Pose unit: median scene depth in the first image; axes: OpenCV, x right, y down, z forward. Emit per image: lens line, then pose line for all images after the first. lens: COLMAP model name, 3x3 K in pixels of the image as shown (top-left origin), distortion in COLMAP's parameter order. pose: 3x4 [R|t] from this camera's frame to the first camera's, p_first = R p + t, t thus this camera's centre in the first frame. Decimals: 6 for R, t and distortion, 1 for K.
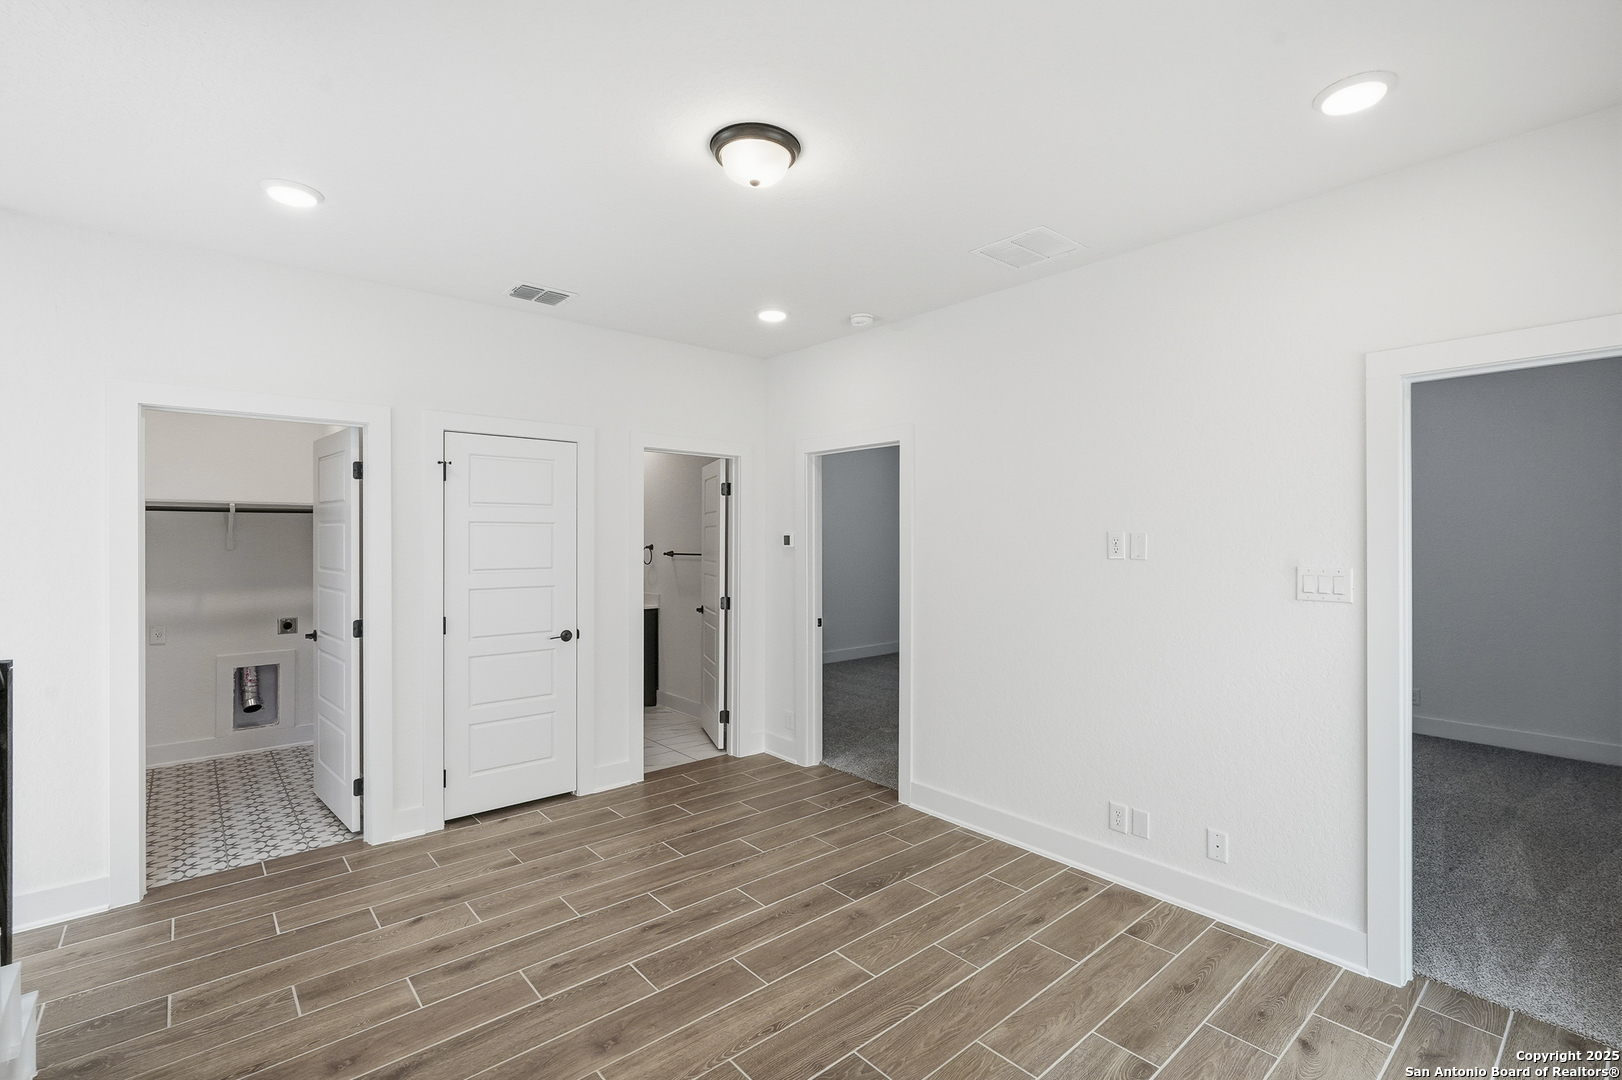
lens RADIAL K [[730.0, 0, 811.0], [0, 730.0, 540.0], [0, 0, 1]] dist [-0.008595, 0.000196]
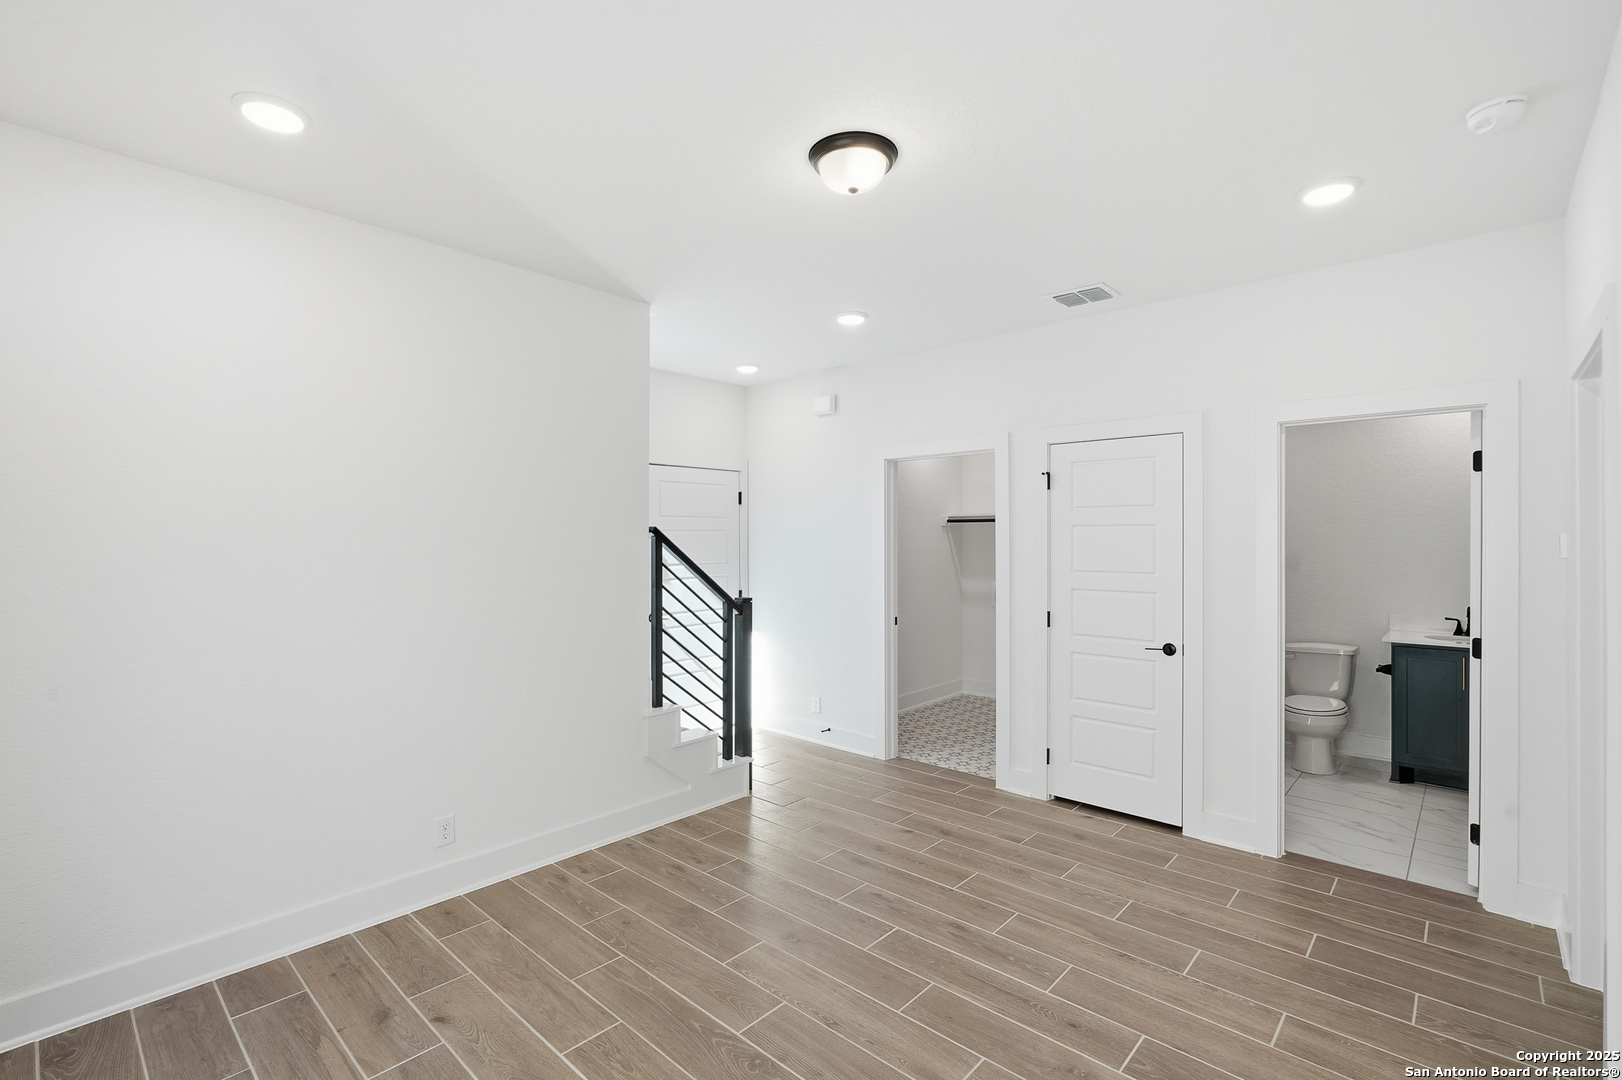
lens RADIAL K [[736.1, 0, 806.6], [0, 736.1, 538.1], [0, 0, 1]] dist [0.000948, 0.000491]
pose [[0.110350, -0.001932, -0.993891, 0.652724], [-0.003368, 0.999992, -0.002318, -0.002825], [0.993887, 0.003603, 0.110343, 0.572071]]
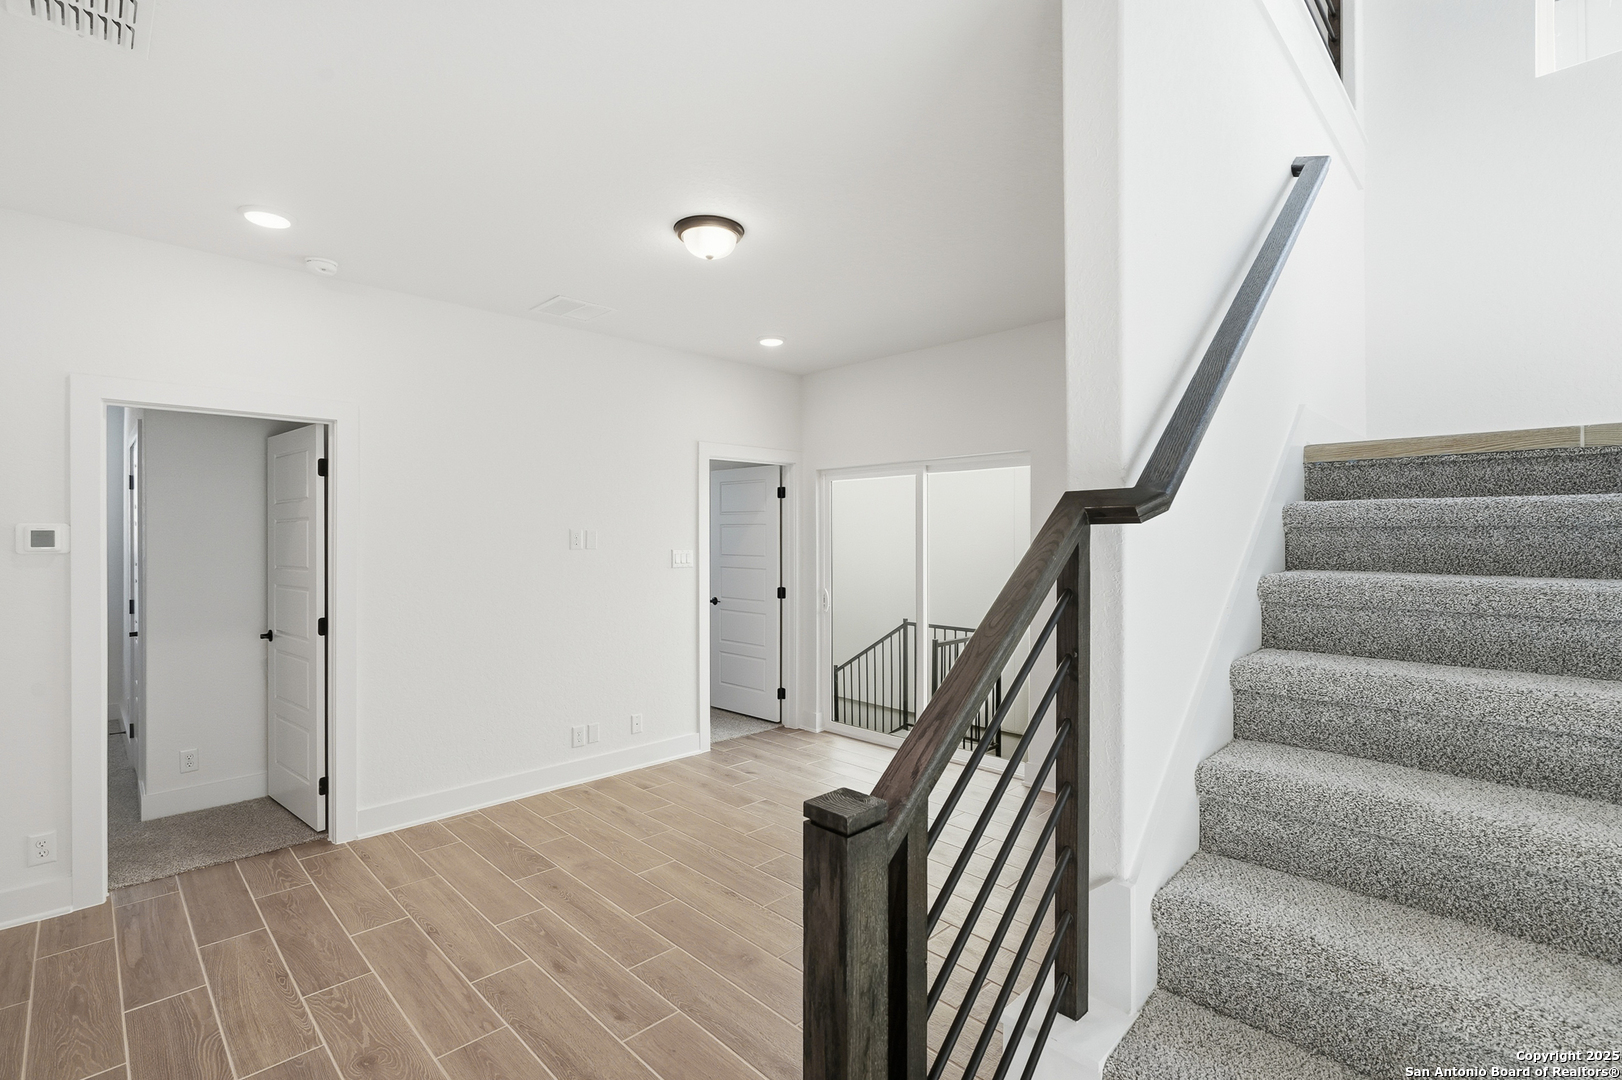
lens RADIAL K [[736.1, 0, 806.6], [0, 736.1, 538.1], [0, 0, 1]] dist [0.000948, 0.000491]
pose [[-0.066973, -0.004417, 0.997745, -0.965692], [0.004811, 0.999977, 0.004750, 0.000021], [-0.997743, 0.005118, -0.066950, 0.636954]]
